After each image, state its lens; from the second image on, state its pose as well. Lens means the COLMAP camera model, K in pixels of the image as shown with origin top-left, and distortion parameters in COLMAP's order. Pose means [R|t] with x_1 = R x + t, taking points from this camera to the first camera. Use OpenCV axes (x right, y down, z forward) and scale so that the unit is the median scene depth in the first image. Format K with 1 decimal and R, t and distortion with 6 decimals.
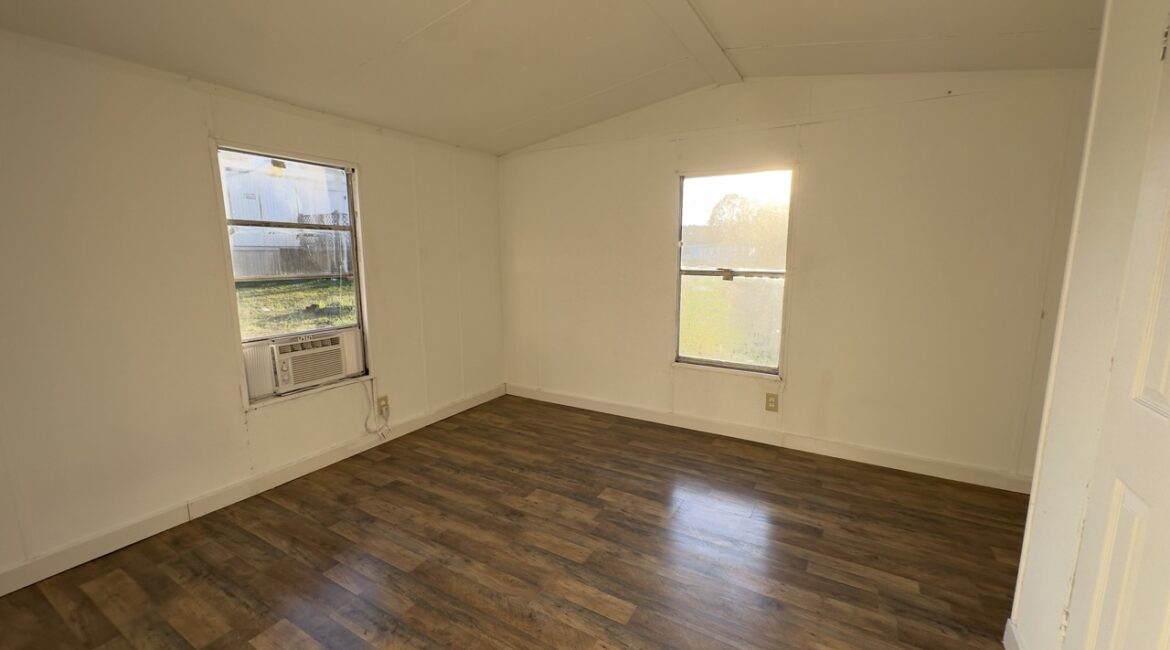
lens RADIAL K [[465.3, 0, 585.8], [0, 465.3, 326.1], [0, 0, 1]] dist [-0.005544, 0.002410]
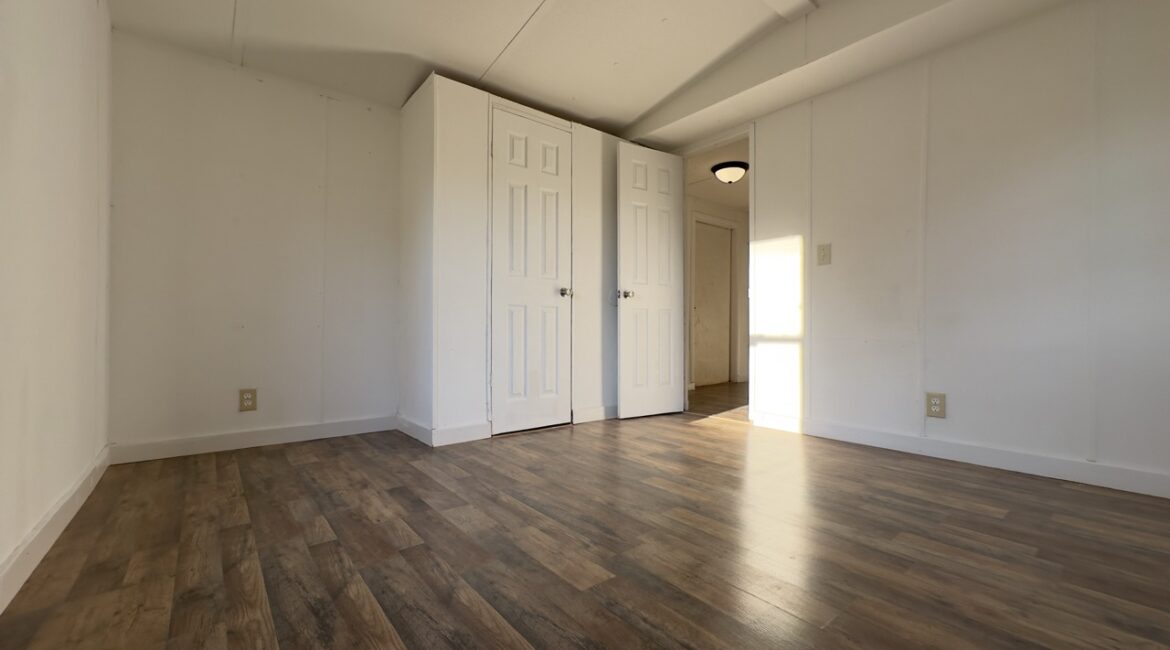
lens RADIAL K [[465.3, 0, 585.8], [0, 465.3, 327.0], [0, 0, 1]] dist [-0.005544, 0.002410]
pose [[-0.935496, 0.000904, 0.353335, -0.127610], [0.055677, 0.987881, 0.144884, 0.034478], [-0.348922, 0.155211, -0.924209, 1.494126]]
